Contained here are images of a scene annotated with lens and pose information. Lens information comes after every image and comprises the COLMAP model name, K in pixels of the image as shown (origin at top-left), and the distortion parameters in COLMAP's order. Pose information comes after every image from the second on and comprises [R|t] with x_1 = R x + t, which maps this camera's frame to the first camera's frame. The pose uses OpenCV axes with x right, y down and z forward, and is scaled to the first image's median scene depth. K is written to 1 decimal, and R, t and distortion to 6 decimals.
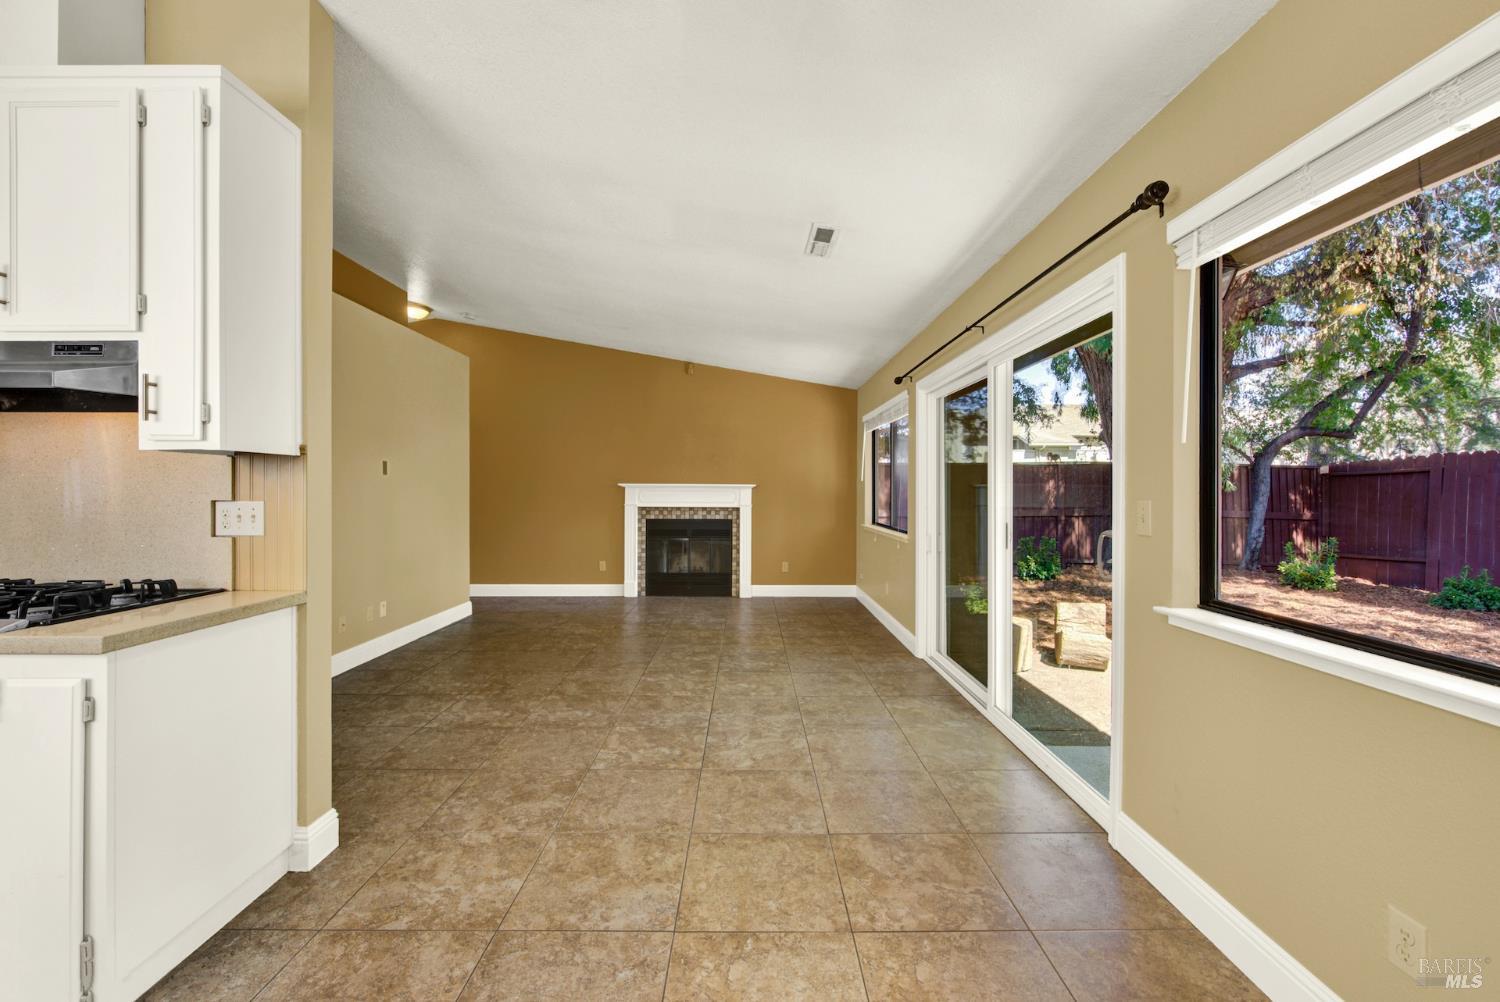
lens RADIAL K [[615.6, 0, 746.8], [0, 615.6, 491.3], [0, 0, 1]] dist [0.002297, -0.002788]
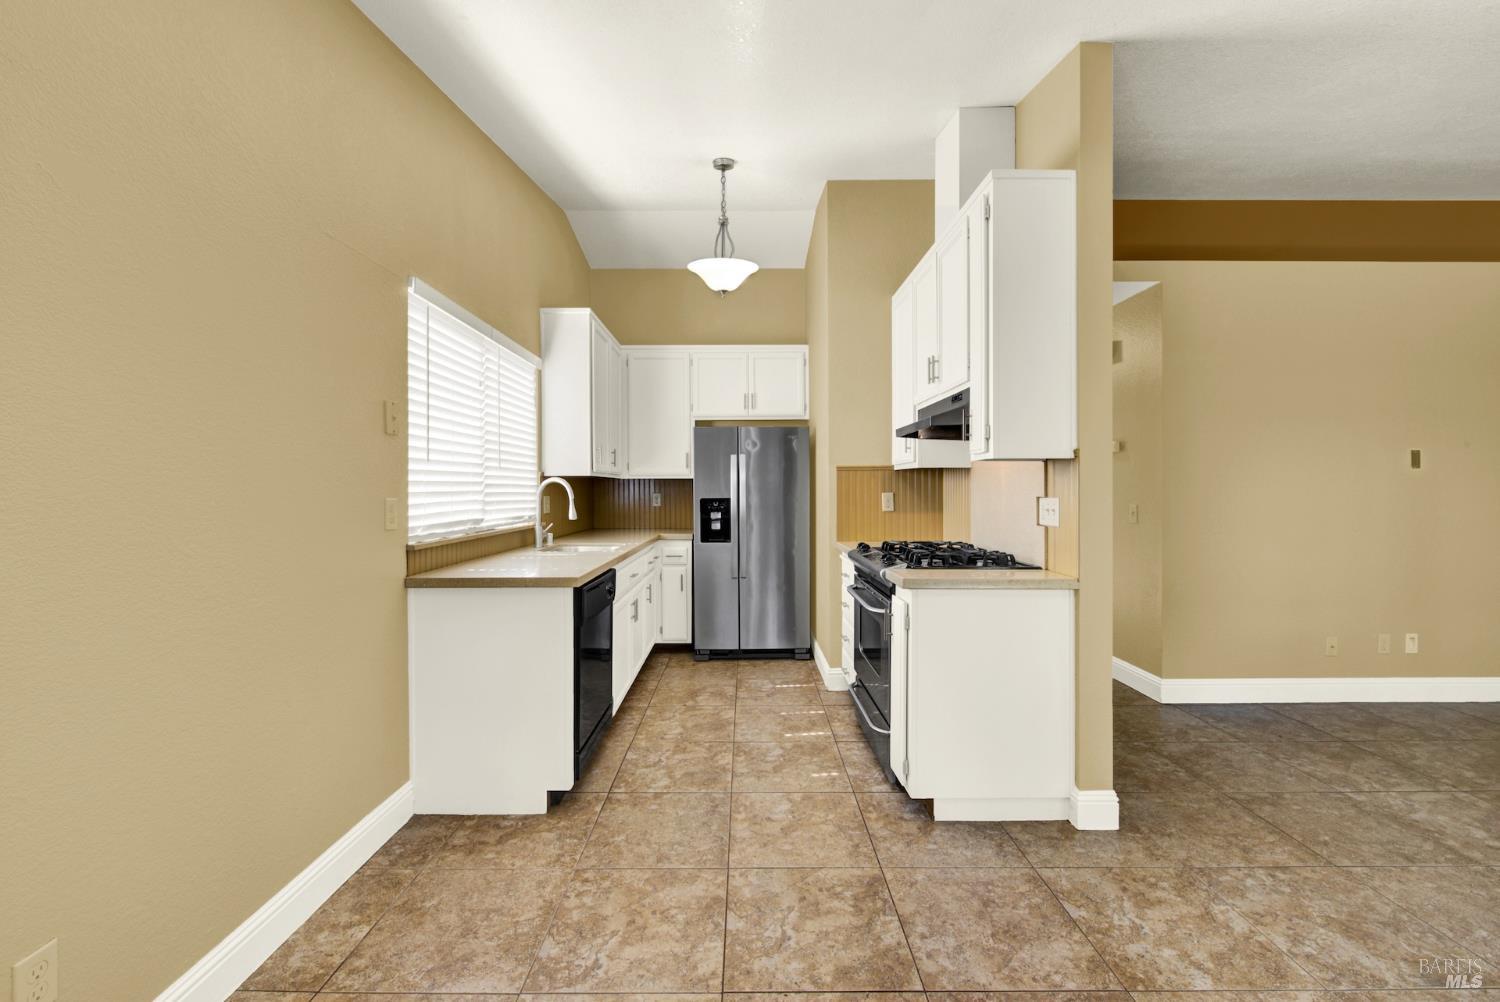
lens RADIAL K [[618.3, 0, 746.6], [0, 618.3, 486.7], [0, 0, 1]] dist [0.005062, -0.003702]
pose [[0.003077, -0.001699, -0.999994, 0.229698], [-0.001177, 0.999998, -0.001703, -0.001501], [0.999995, 0.001182, 0.003075, 0.219579]]
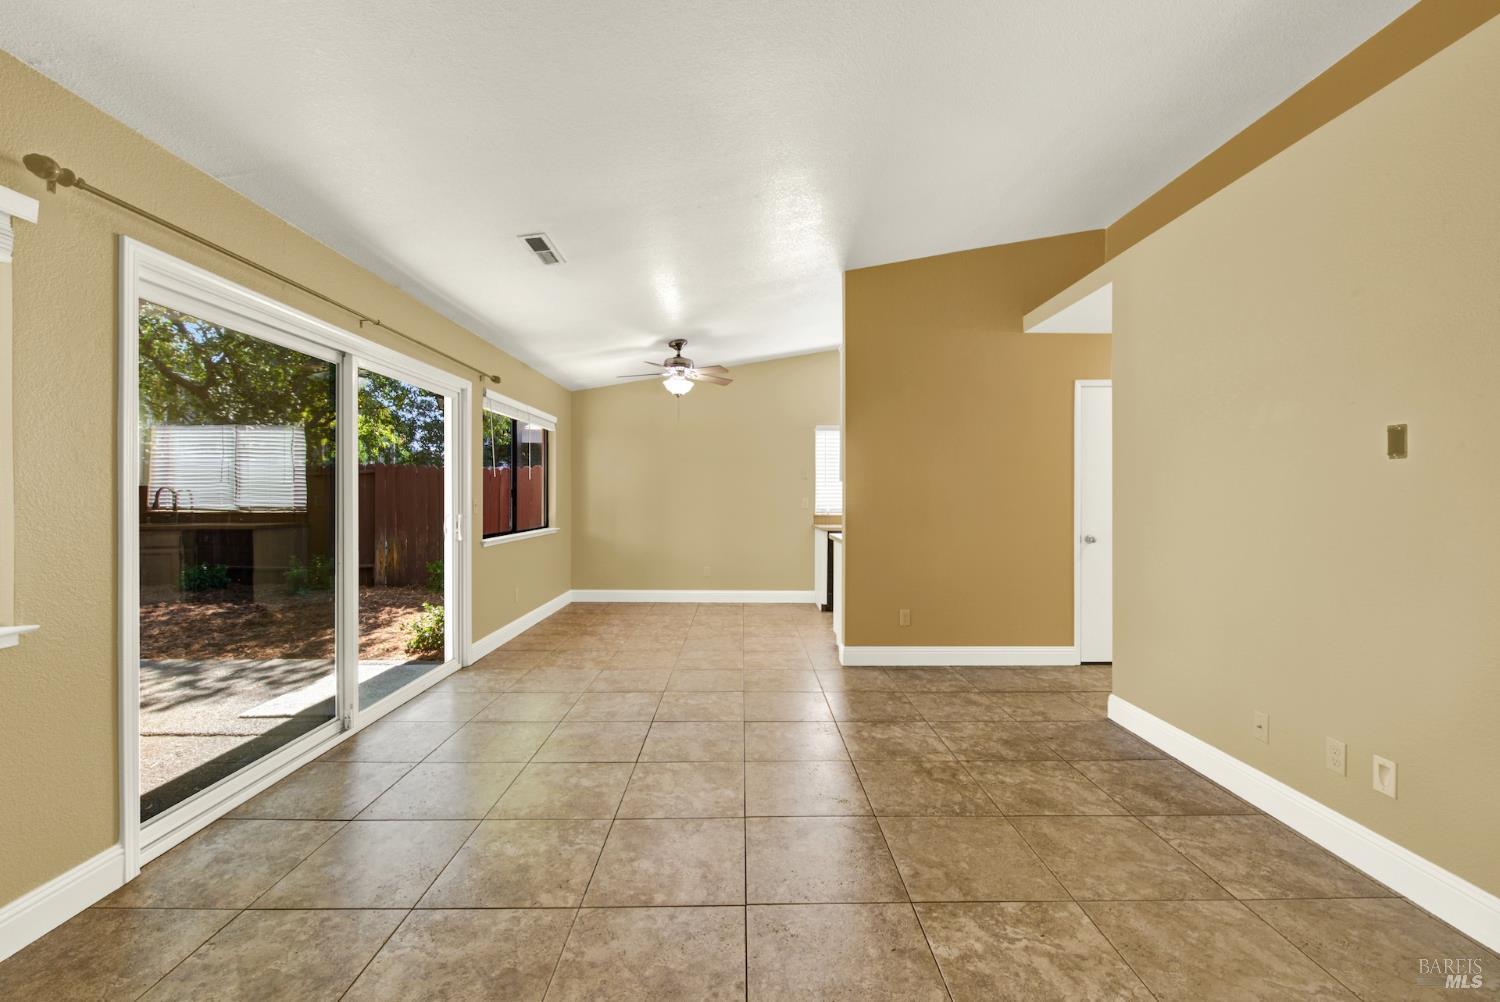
lens RADIAL K [[617.0, 0, 744.6], [0, 617.0, 500.5], [0, 0, 1]] dist [0.002575, -0.003346]
pose [[-0.999987, -0.004082, -0.003148, -0.191900], [-0.004109, 0.999952, 0.008842, -0.000374], [0.003112, 0.008855, -0.999956, 1.839942]]
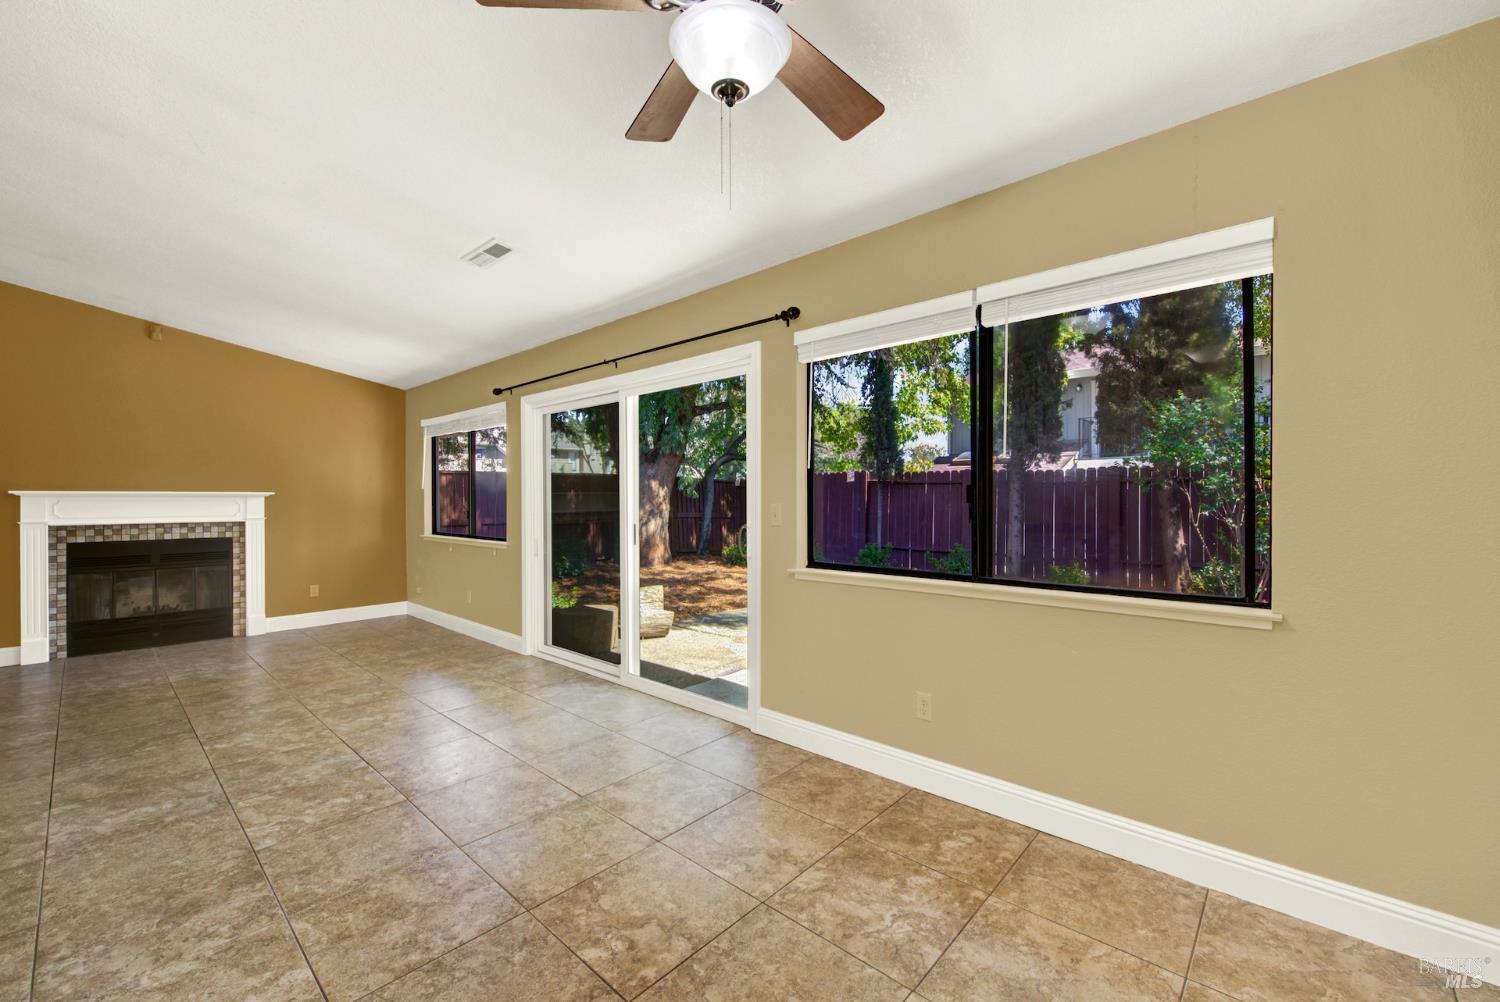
lens RADIAL K [[611.3, 0, 749.2], [0, 611.3, 500.7], [0, 0, 1]] dist [0.003123, -0.003029]
pose [[0.675348, -0.007538, 0.737461, -0.307286], [0.006453, 0.999970, 0.004311, 0.000767], [-0.737471, 0.001847, 0.675376, -0.000705]]
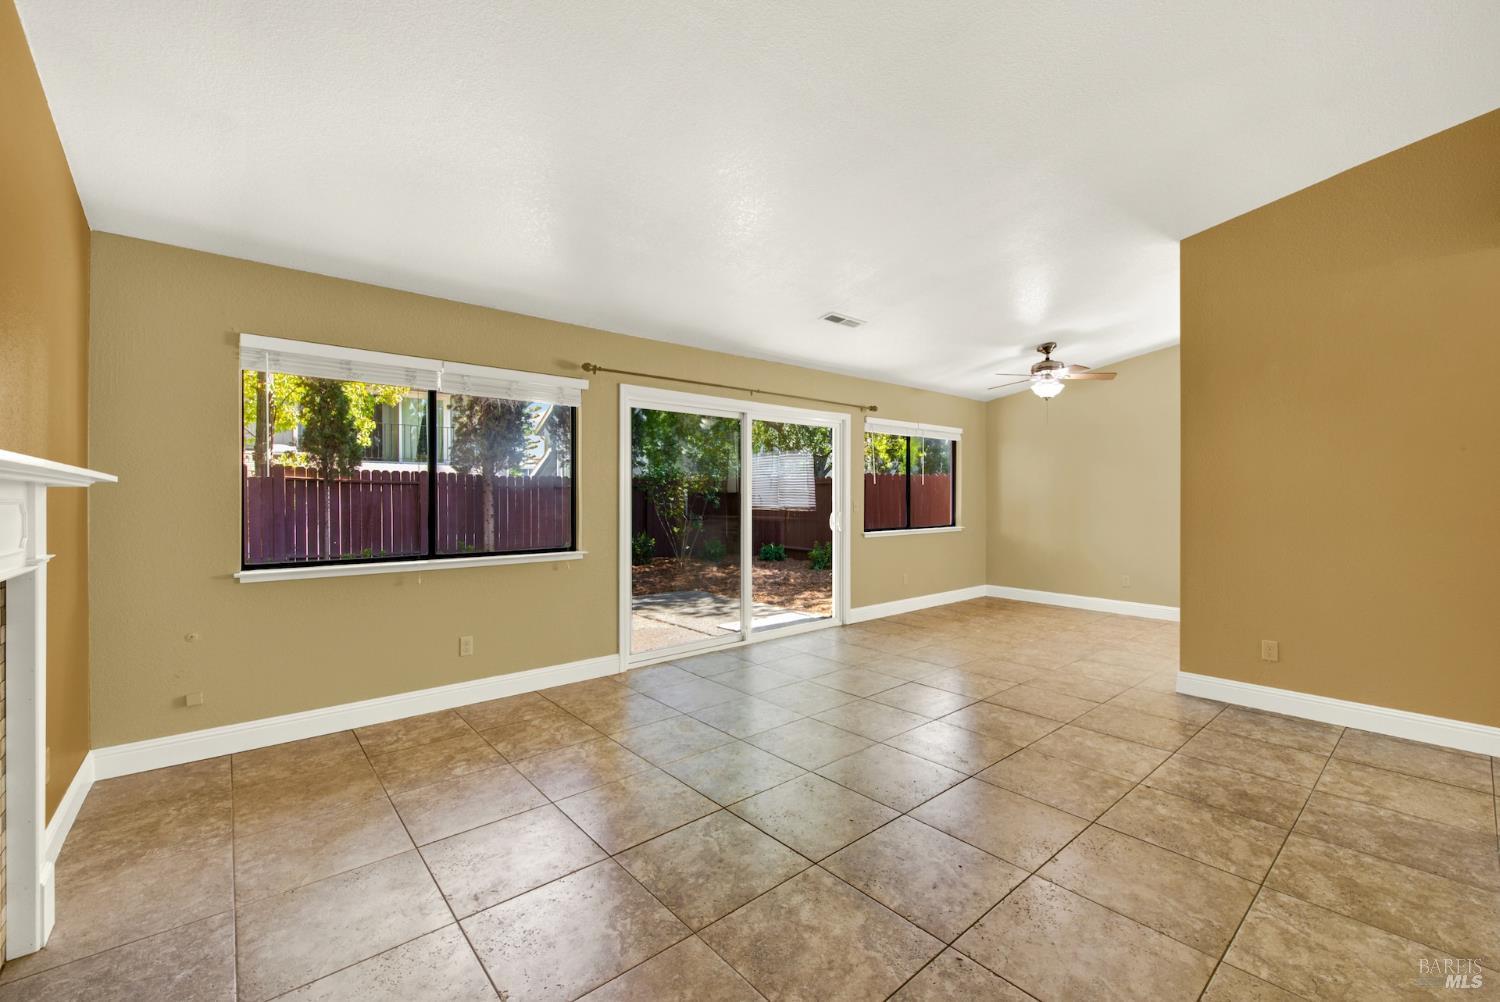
lens RADIAL K [[611.4, 0, 737.4], [0, 611.4, 510.4], [0, 0, 1]] dist [0.001841, -0.002818]
pose [[-0.637215, -0.017943, 0.770477, -0.730565], [0.002042, 0.999686, 0.024969, -0.007706], [-0.770684, 0.017484, -0.636978, 1.885484]]
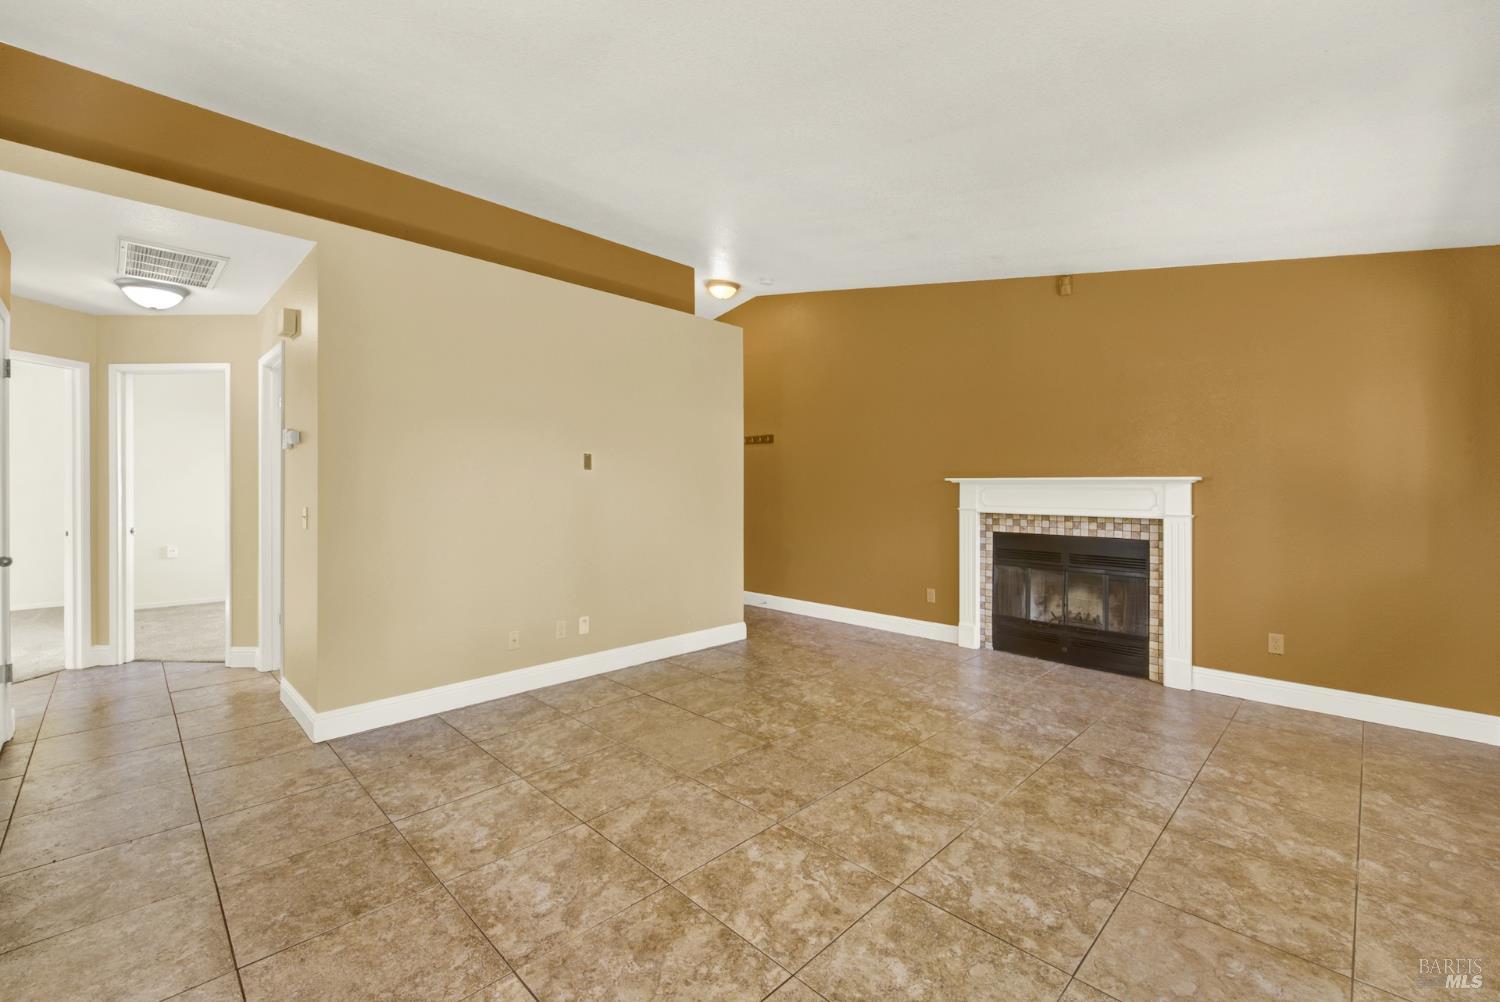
lens RADIAL K [[619.4, 0, 738.5], [0, 619.4, 486.4], [0, 0, 1]] dist [0.005188, -0.003806]
pose [[0.701903, -0.002627, -0.712267, 0.231027], [-0.001552, 0.999985, -0.005217, 0.001971], [0.712270, 0.004768, 0.701889, 0.705299]]
